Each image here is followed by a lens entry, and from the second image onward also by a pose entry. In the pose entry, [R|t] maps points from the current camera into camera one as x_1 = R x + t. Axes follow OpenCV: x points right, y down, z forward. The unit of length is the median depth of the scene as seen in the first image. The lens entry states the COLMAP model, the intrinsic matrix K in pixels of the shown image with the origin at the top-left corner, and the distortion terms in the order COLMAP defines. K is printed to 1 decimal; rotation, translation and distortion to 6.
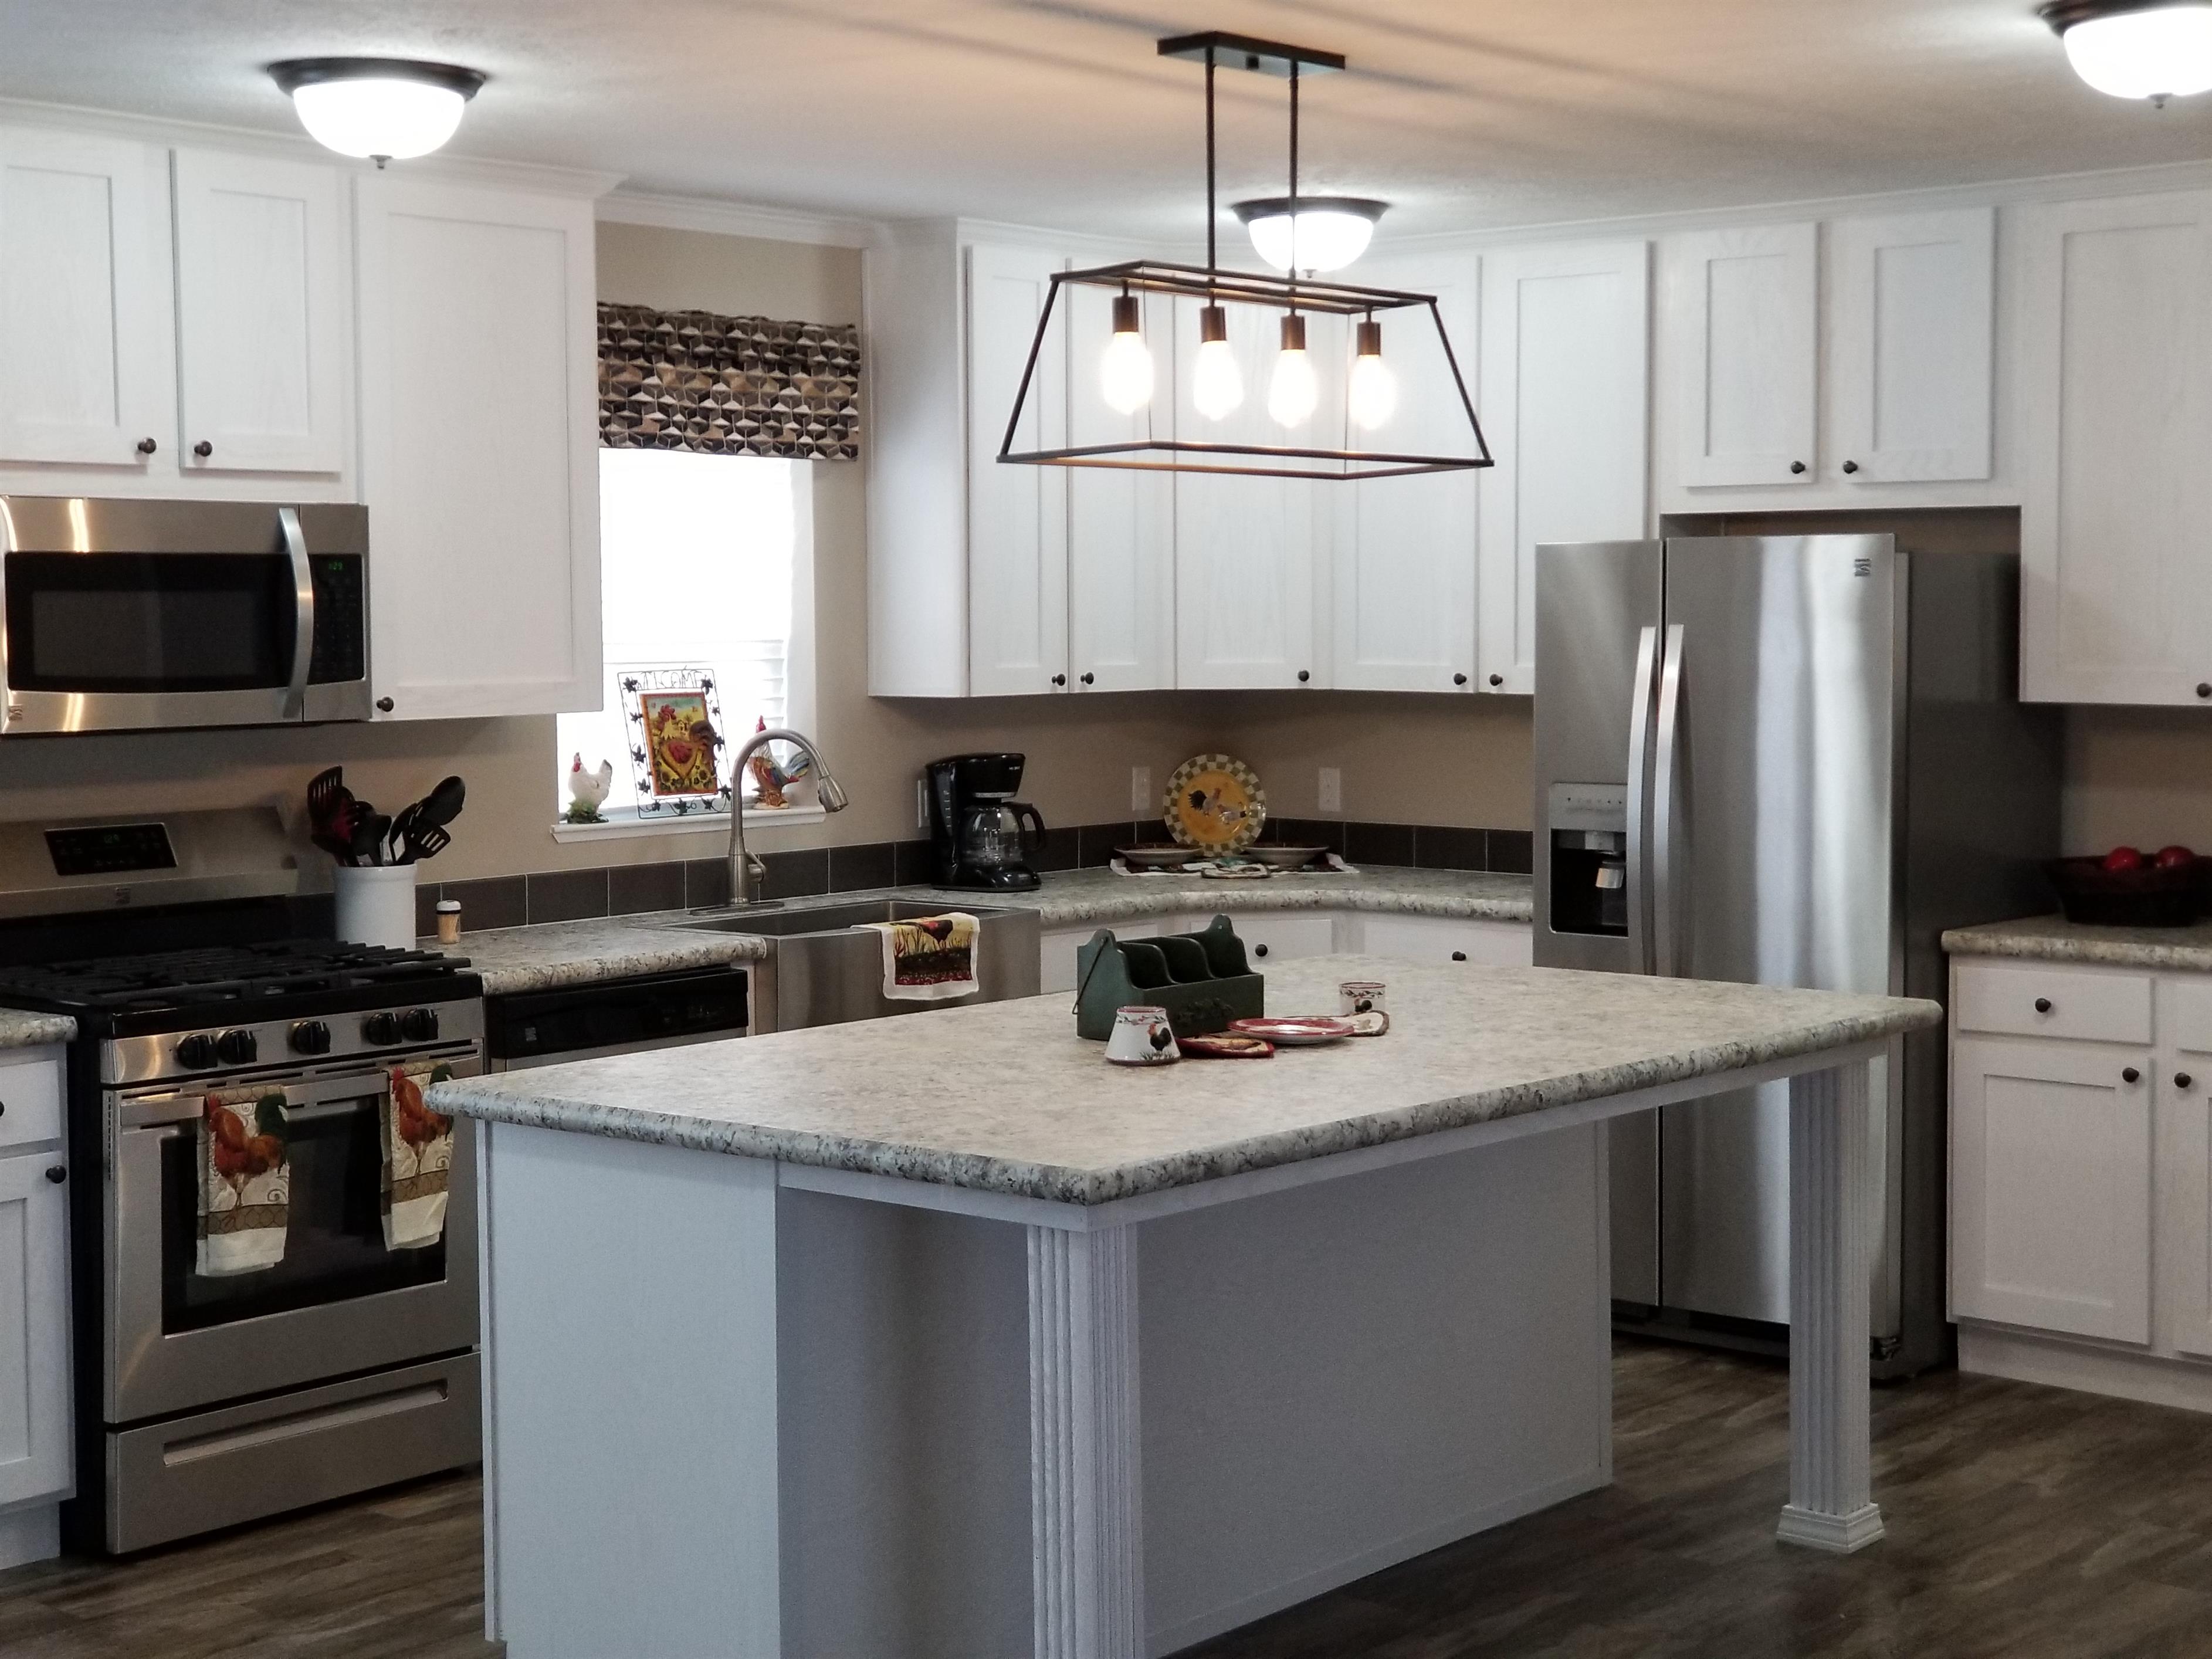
lens RADIAL K [[3376.6, 0, 1106.0], [0, 3376.6, 829.5], [0, 0, 1]] dist [0.135544, -0.233080]
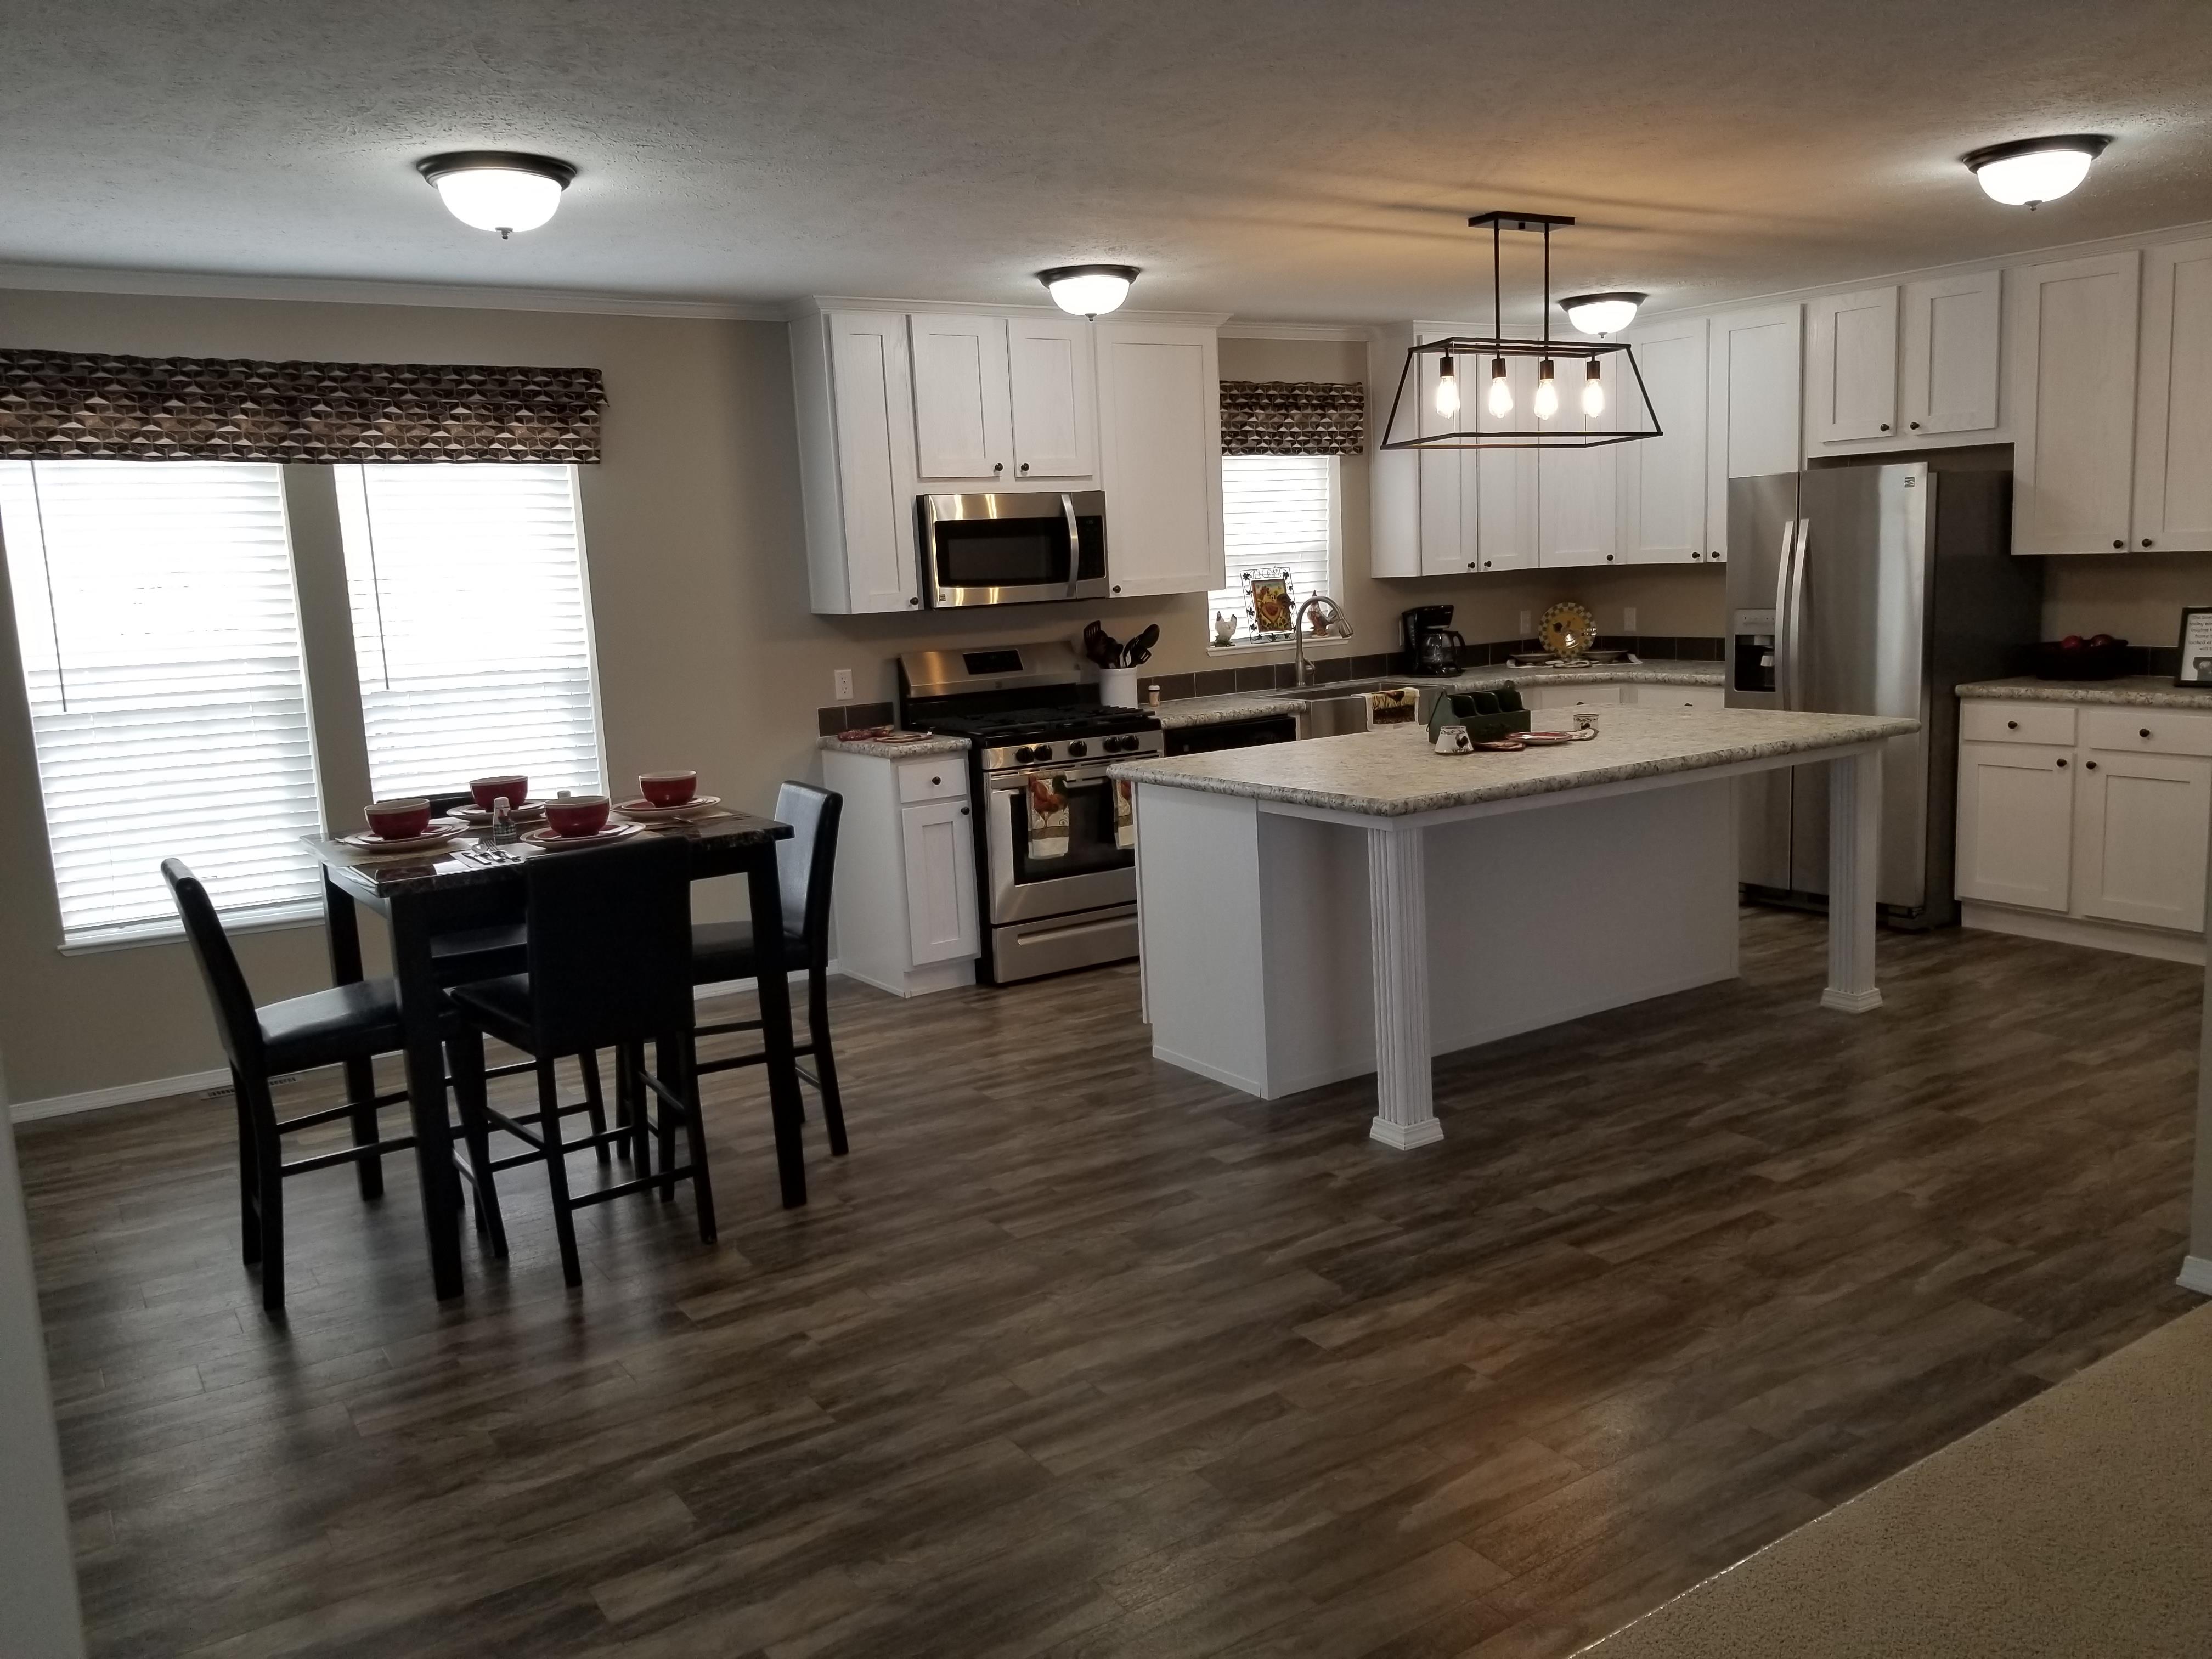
lens RADIAL K [[1768.7, 0, 1105.4], [0, 1768.7, 875.6], [0, 0, 1]] dist [0.115032, -0.216658]
pose [[0.958545, 0.012666, -0.284660, 0.087847], [0.020594, 0.993320, 0.113543, 0.013361], [0.284196, -0.114698, 0.951881, -0.048920]]
